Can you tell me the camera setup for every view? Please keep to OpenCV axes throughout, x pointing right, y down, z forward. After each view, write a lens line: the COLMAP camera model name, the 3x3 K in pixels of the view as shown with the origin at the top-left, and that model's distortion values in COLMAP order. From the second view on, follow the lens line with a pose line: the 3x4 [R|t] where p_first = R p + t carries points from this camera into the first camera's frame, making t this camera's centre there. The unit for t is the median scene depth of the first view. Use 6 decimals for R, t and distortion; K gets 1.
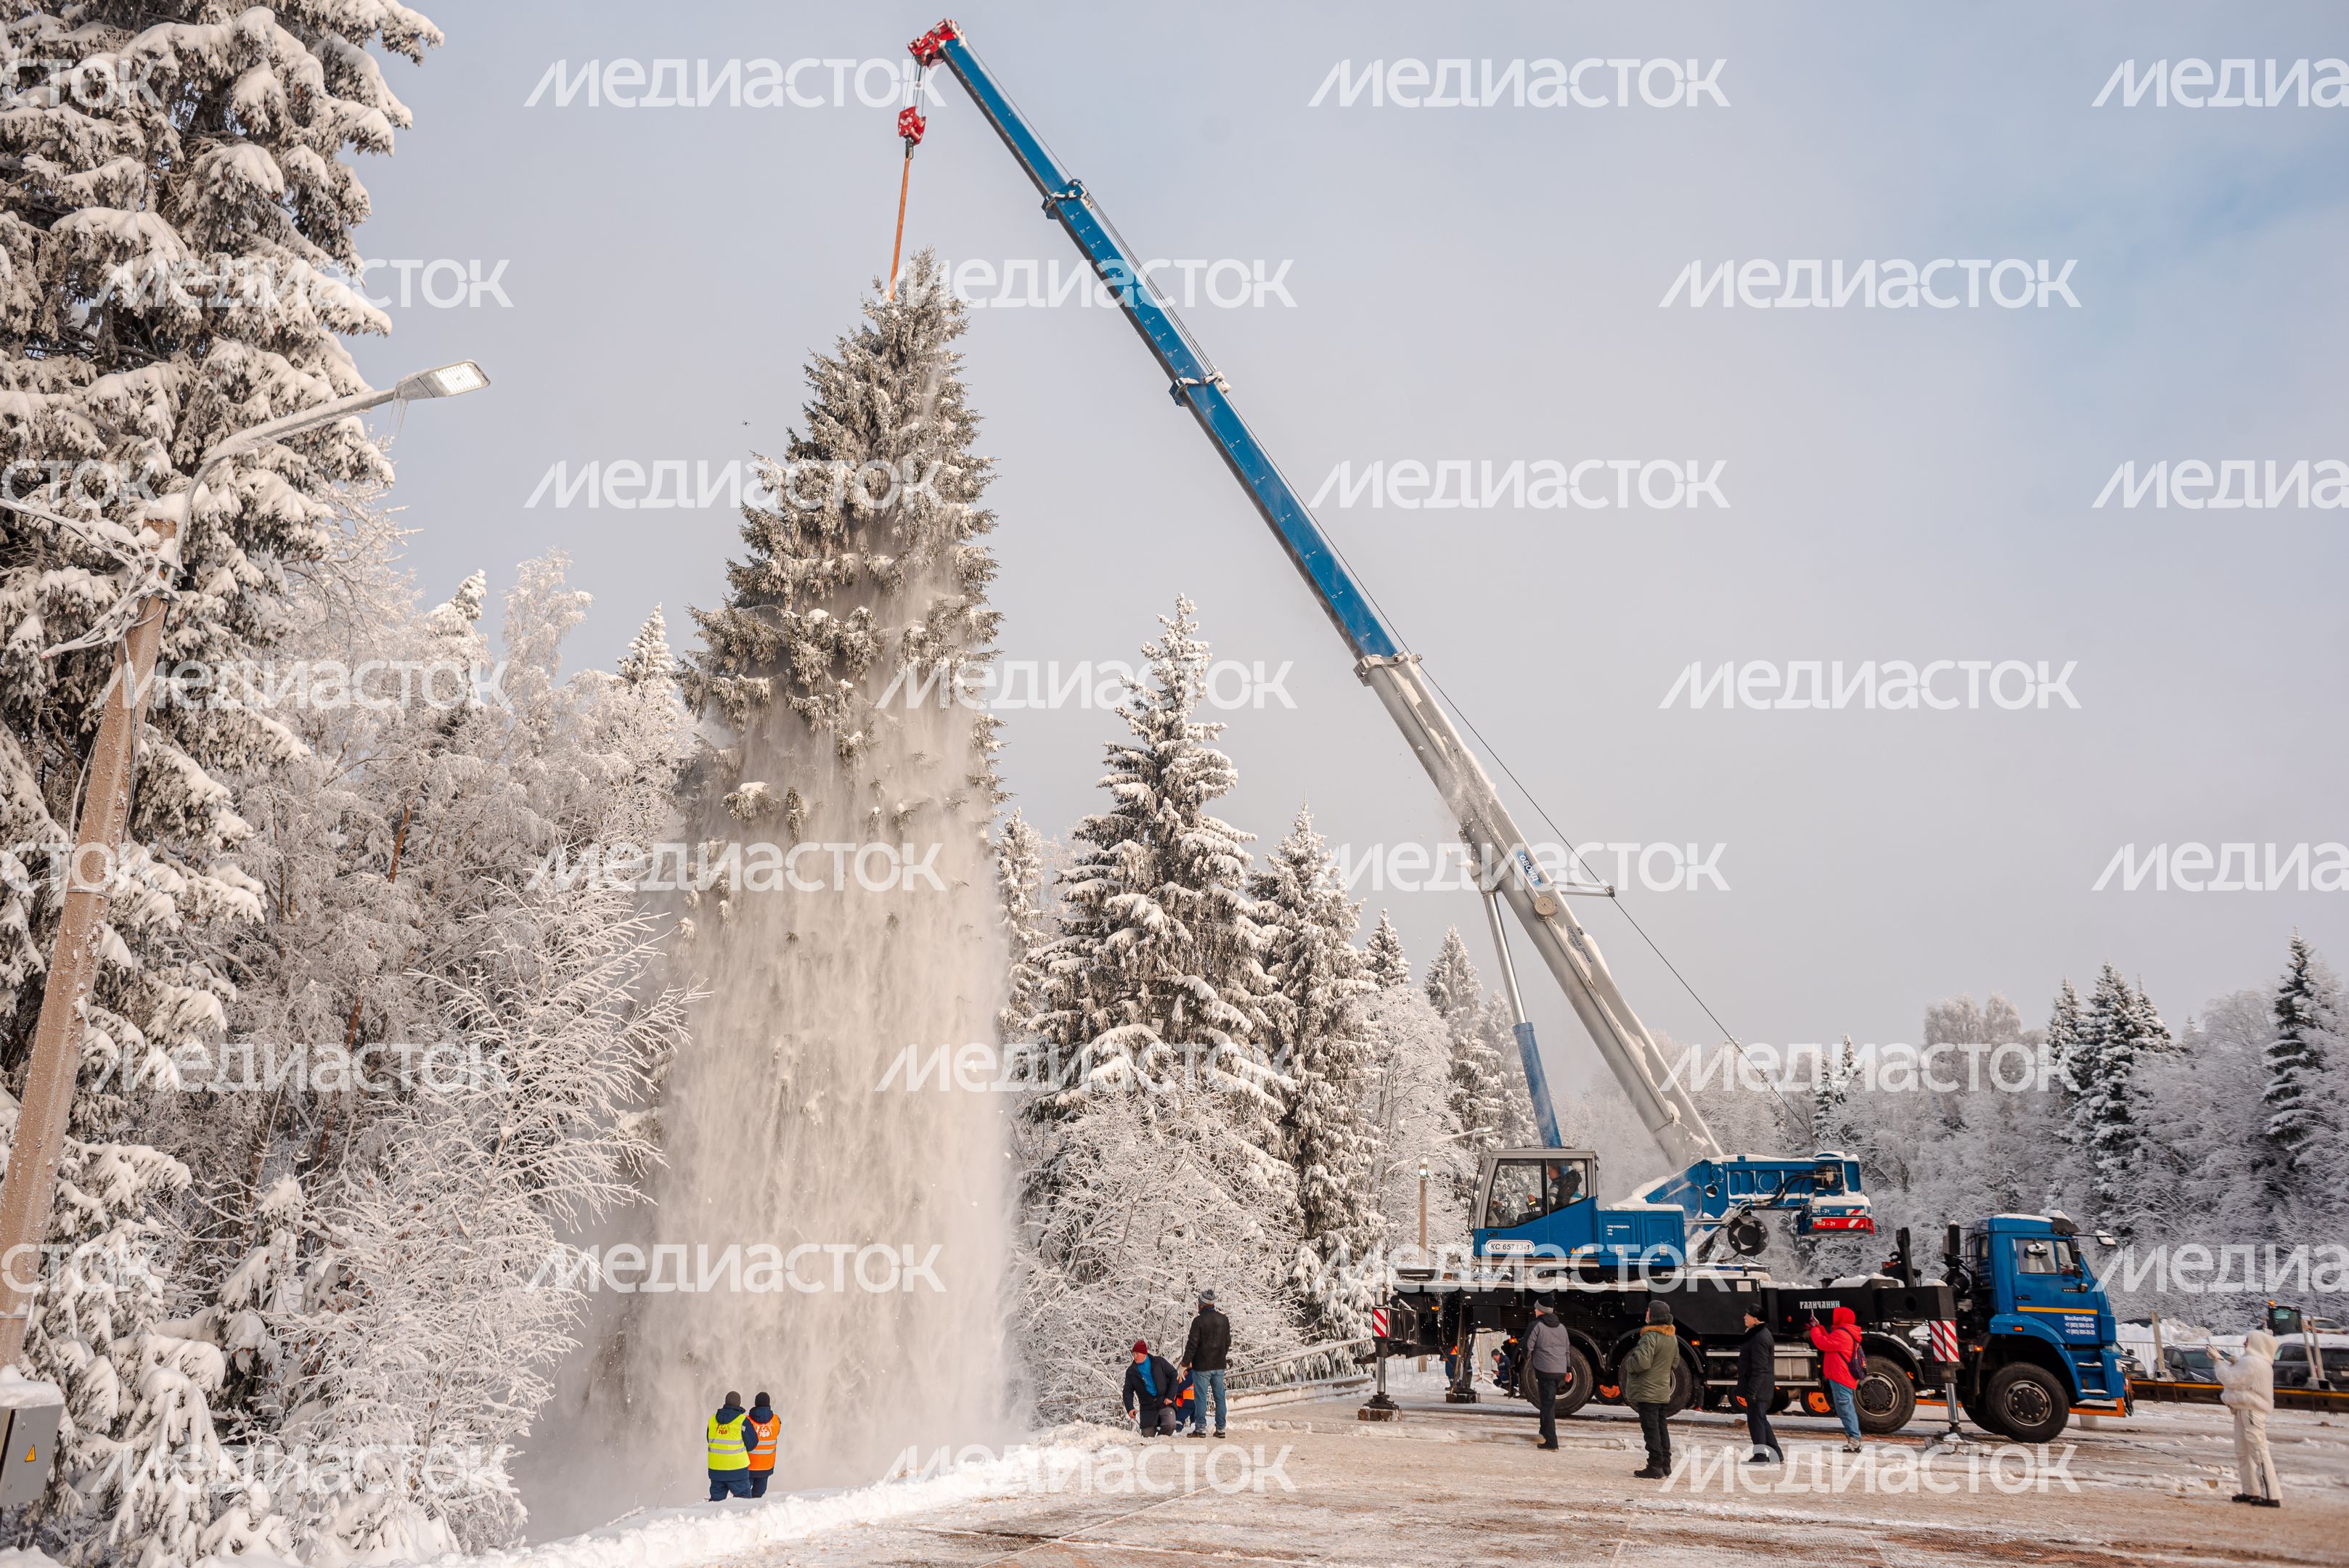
lens RADIAL K [[1650.4, 0, 1150.6], [0, 1650.4, 763.1], [0, 0, 1]] dist [-0.087117, 0.077423]
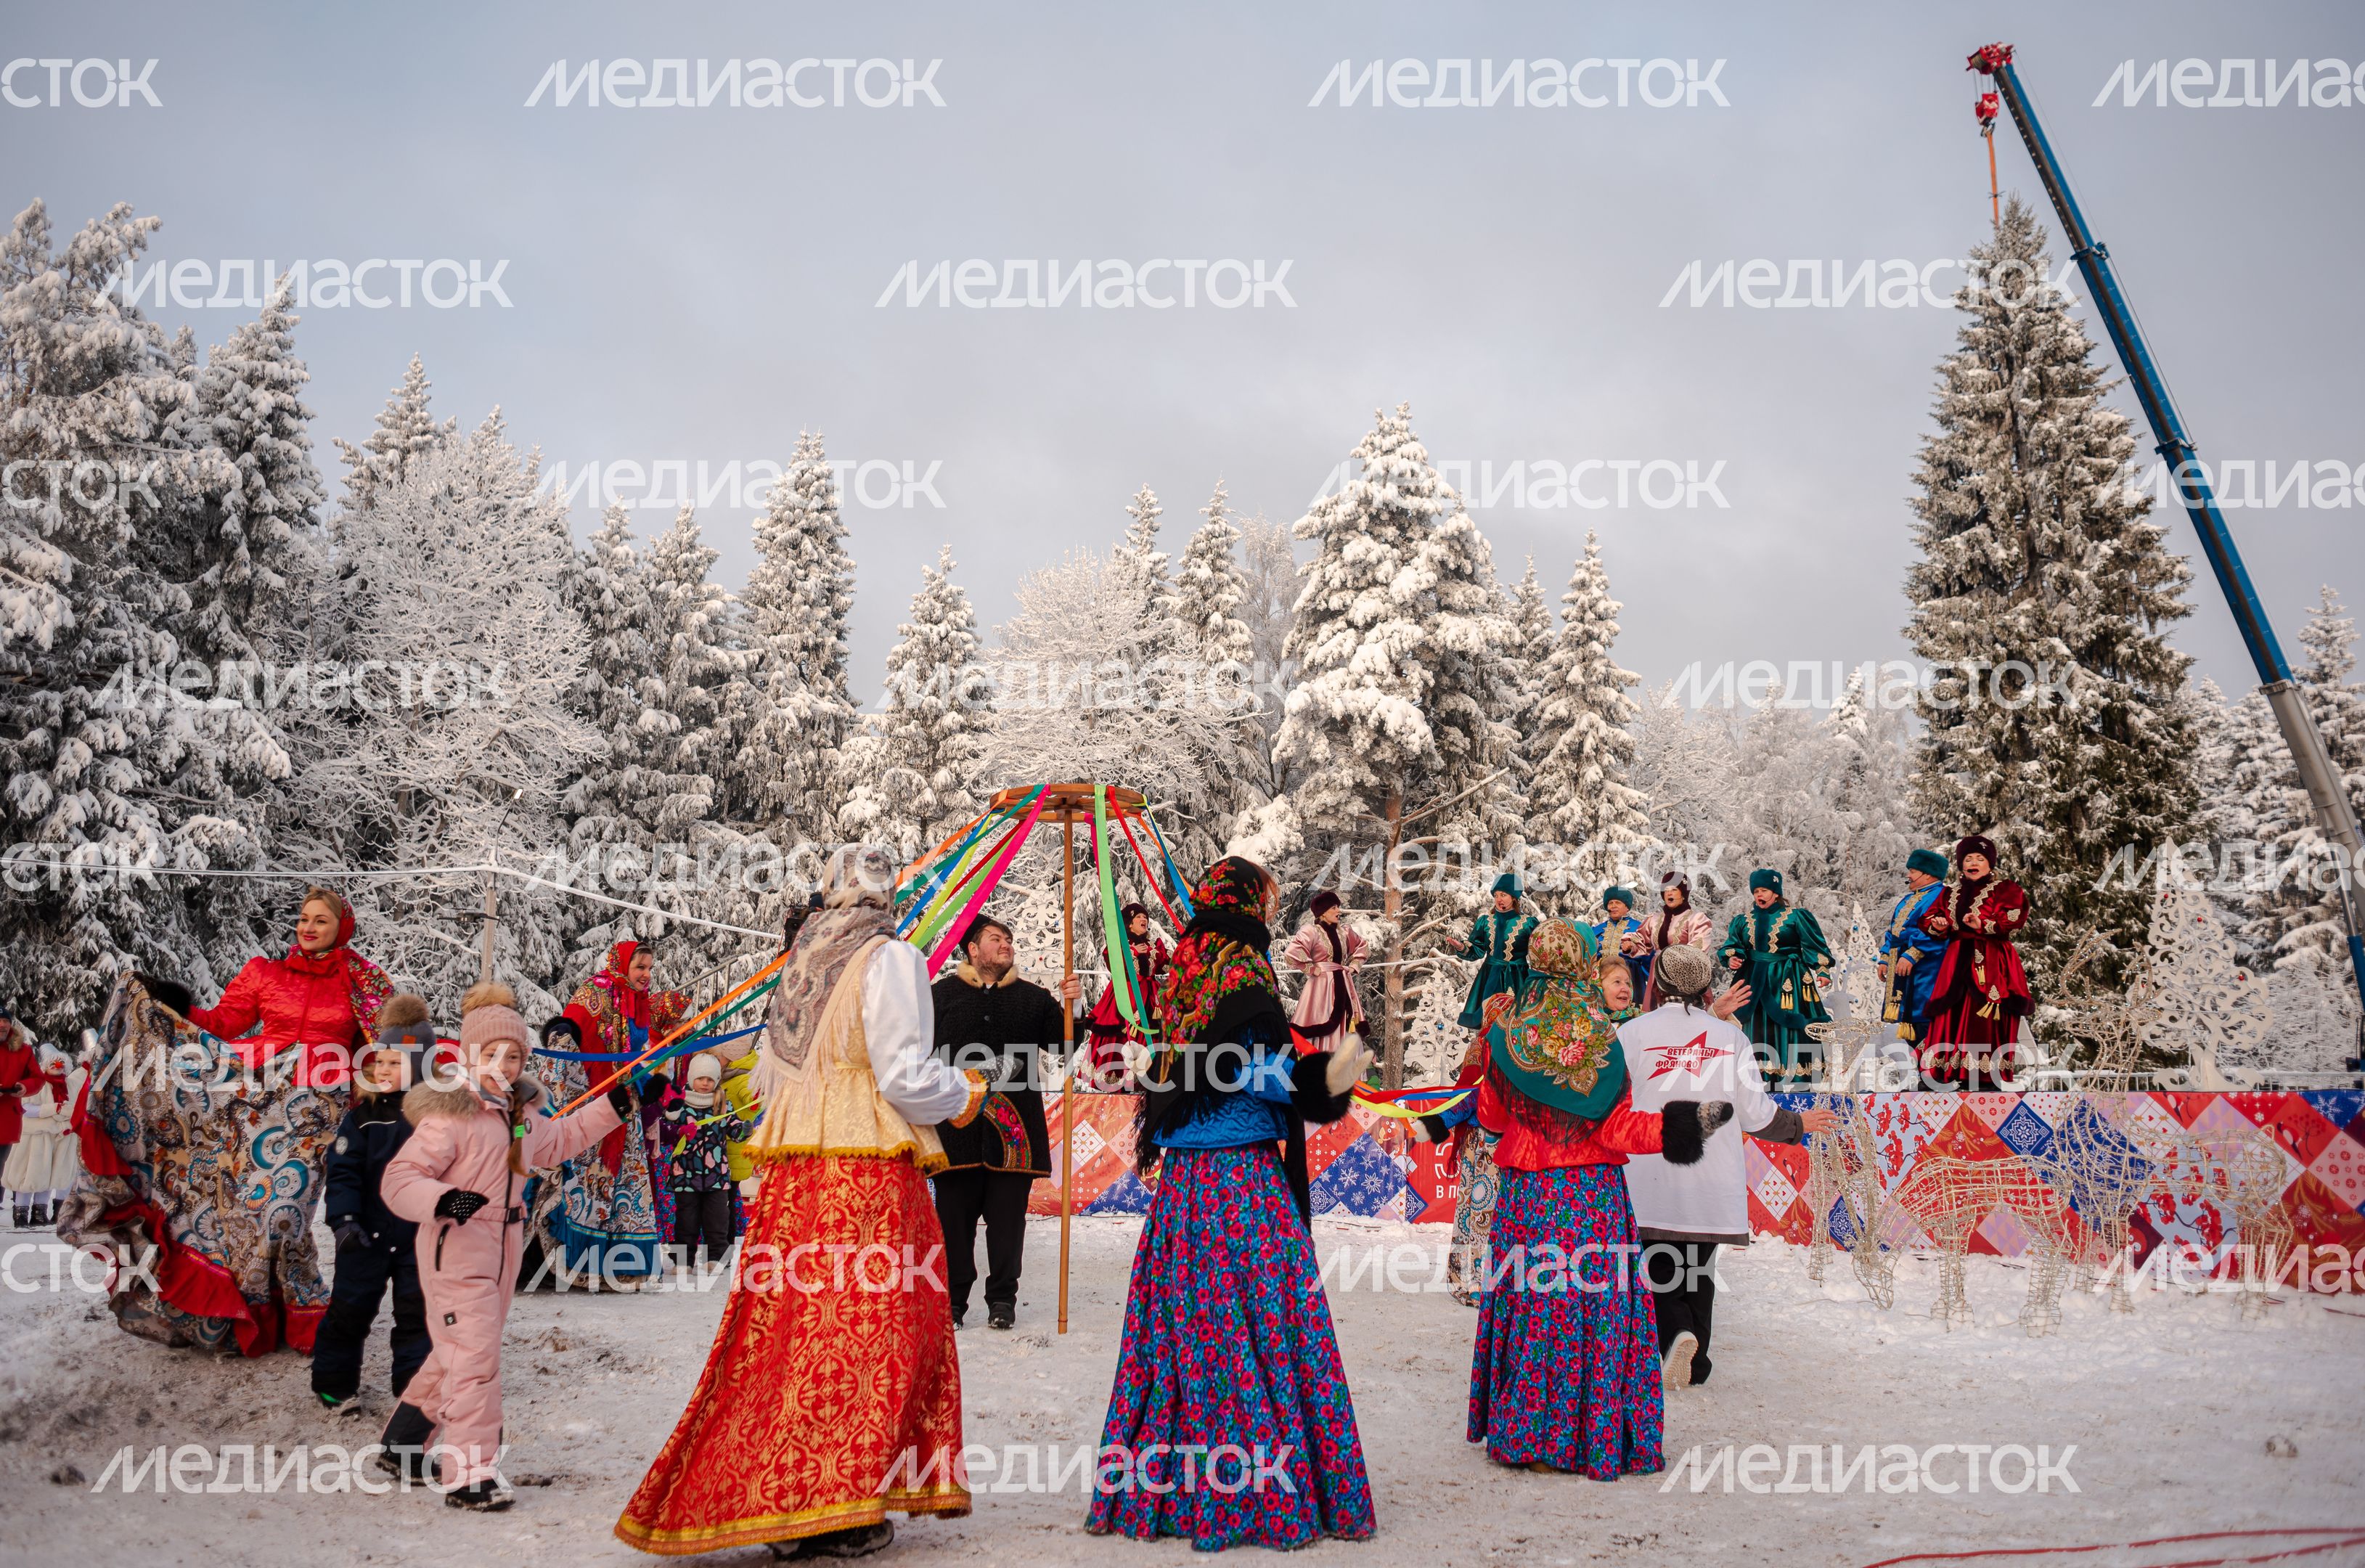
lens RADIAL K [[1604.2, 0, 1181.7], [0, 1604.2, 773.5], [0, 0, 1]] dist [-0.089645, 0.077346]
pose [[0.569860, -0.193647, -0.798599, 0.966381], [0.253333, 0.965902, -0.053443, -0.255472], [0.781717, -0.171857, 0.599486, -0.992538]]
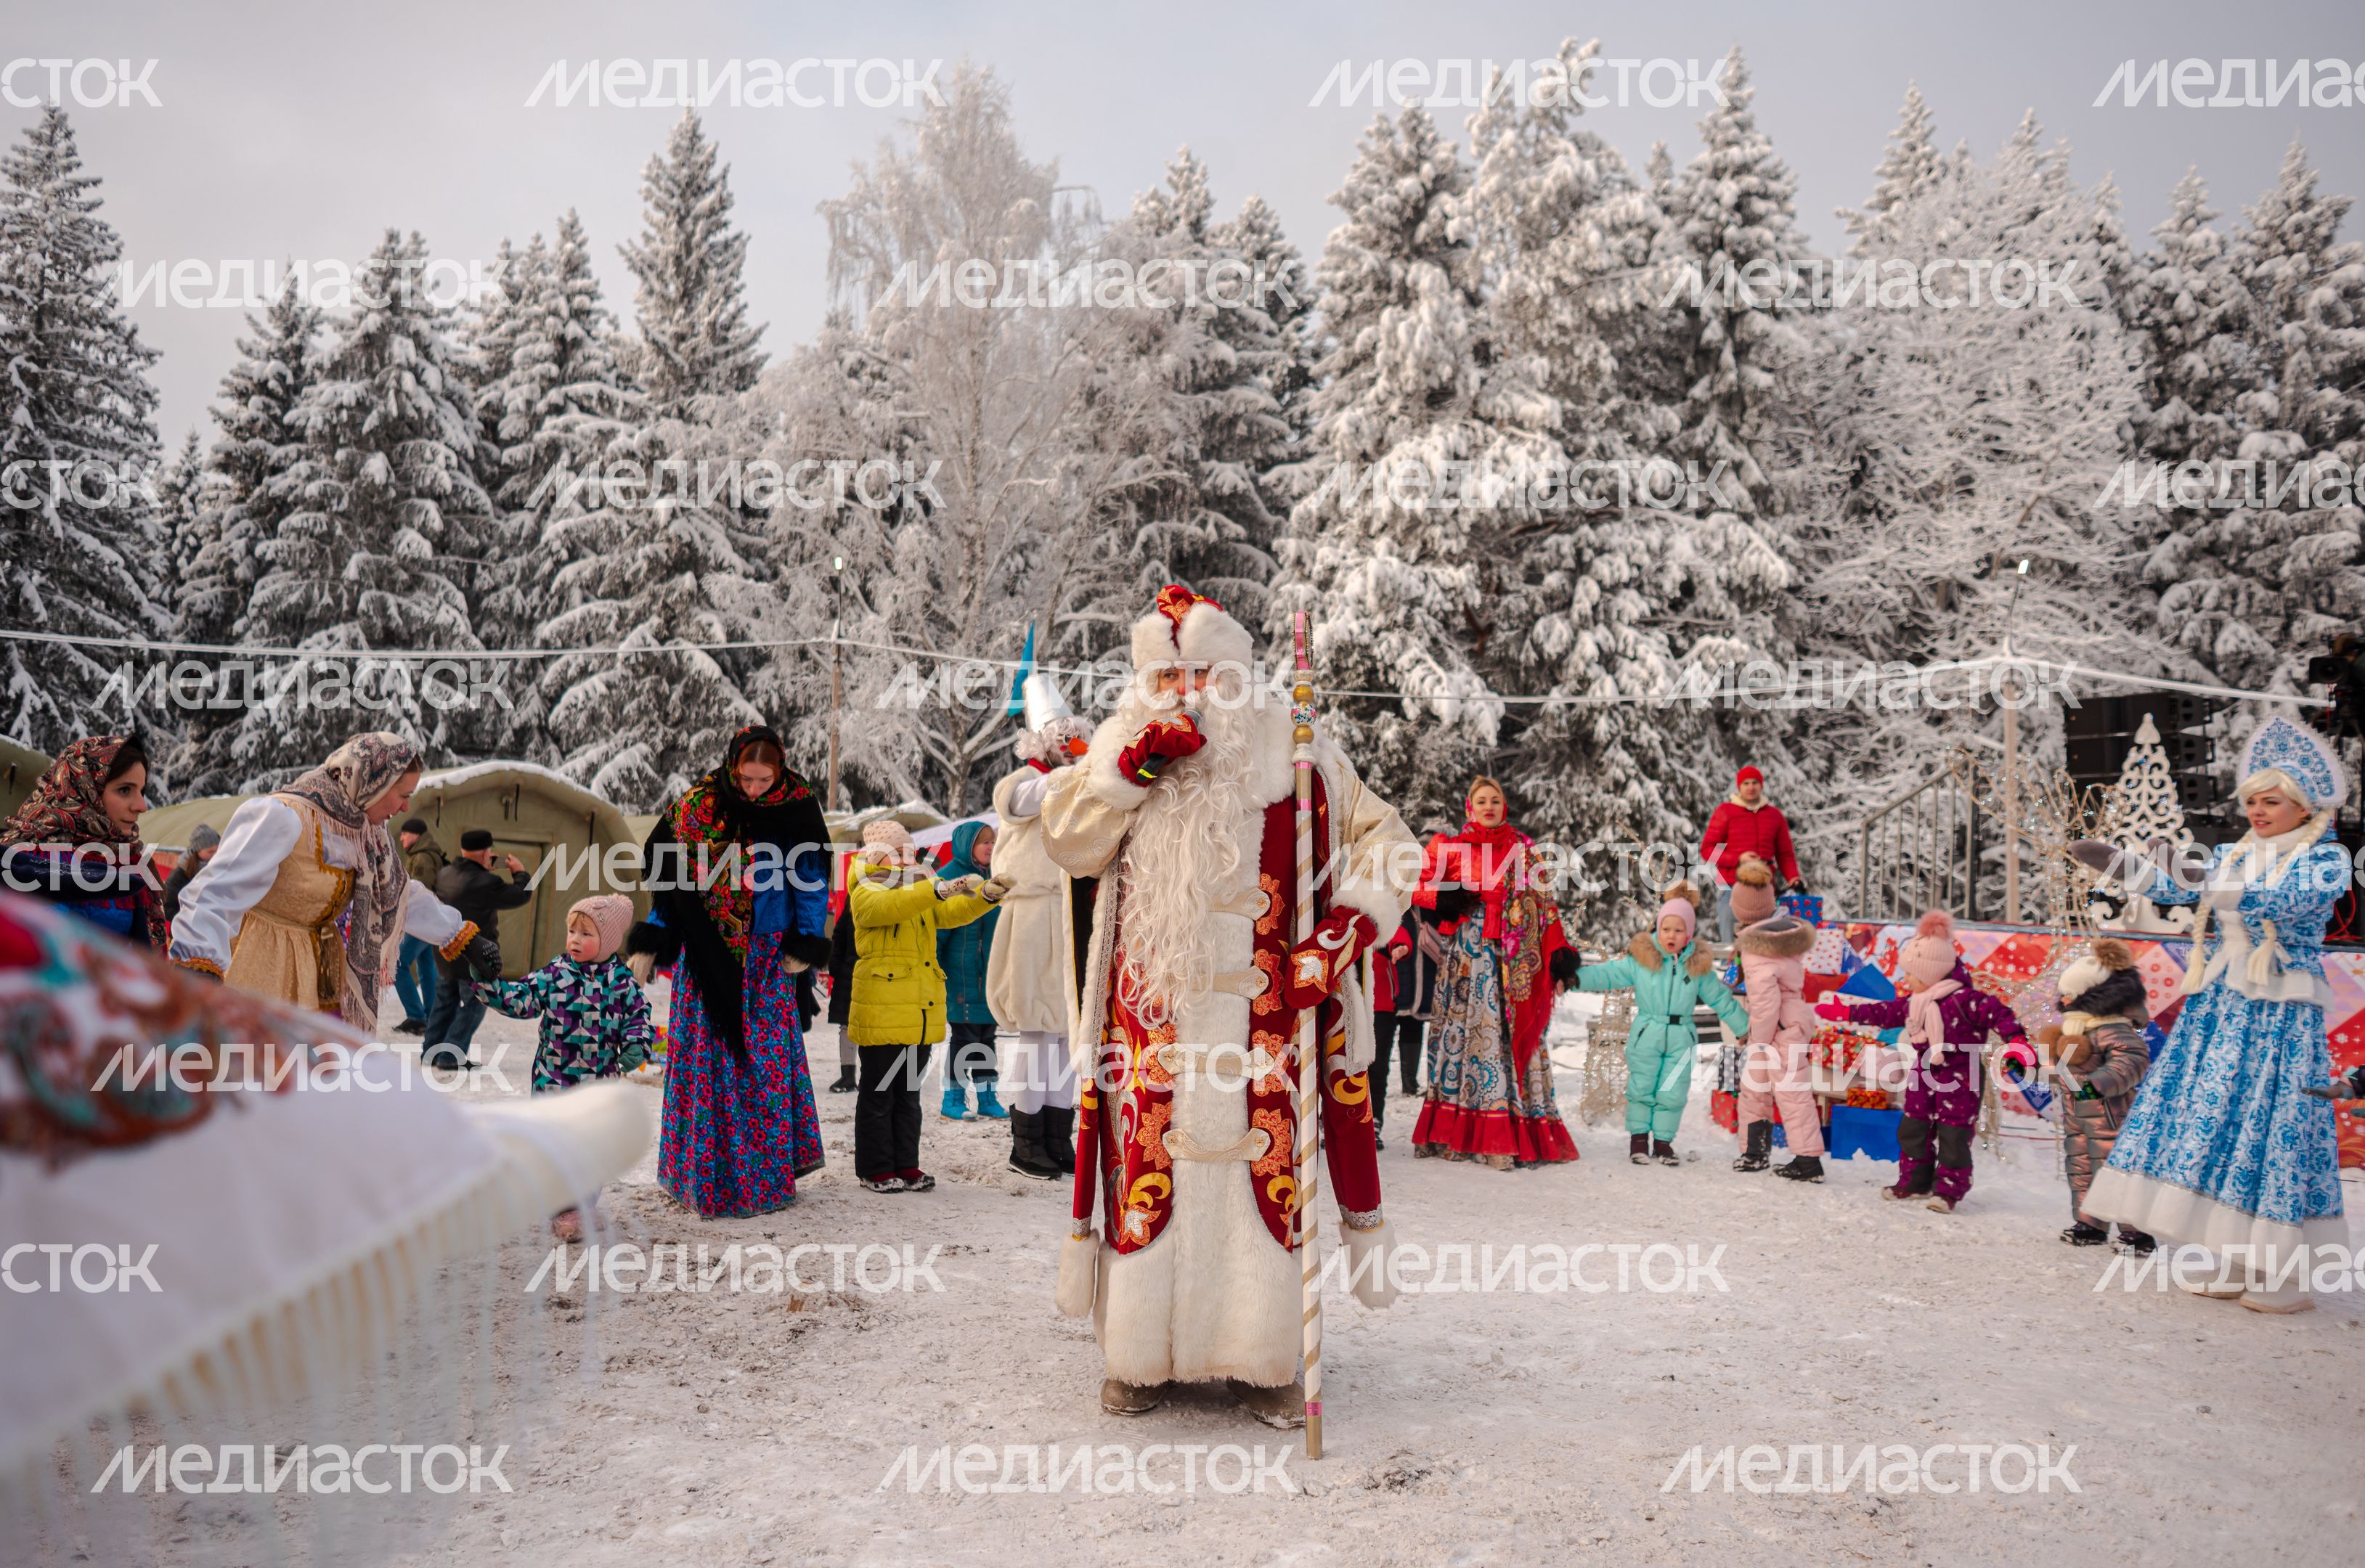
lens RADIAL K [[1701.2, 0, 1142.9], [0, 1701.2, 817.0], [0, 0, 1]] dist [-0.087819, 0.076471]
pose [[-0.377504, -0.080943, -0.922463, 0.869063], [0.234750, 0.955265, -0.179890, -0.218172], [0.895758, -0.284458, -0.341615, -0.829984]]
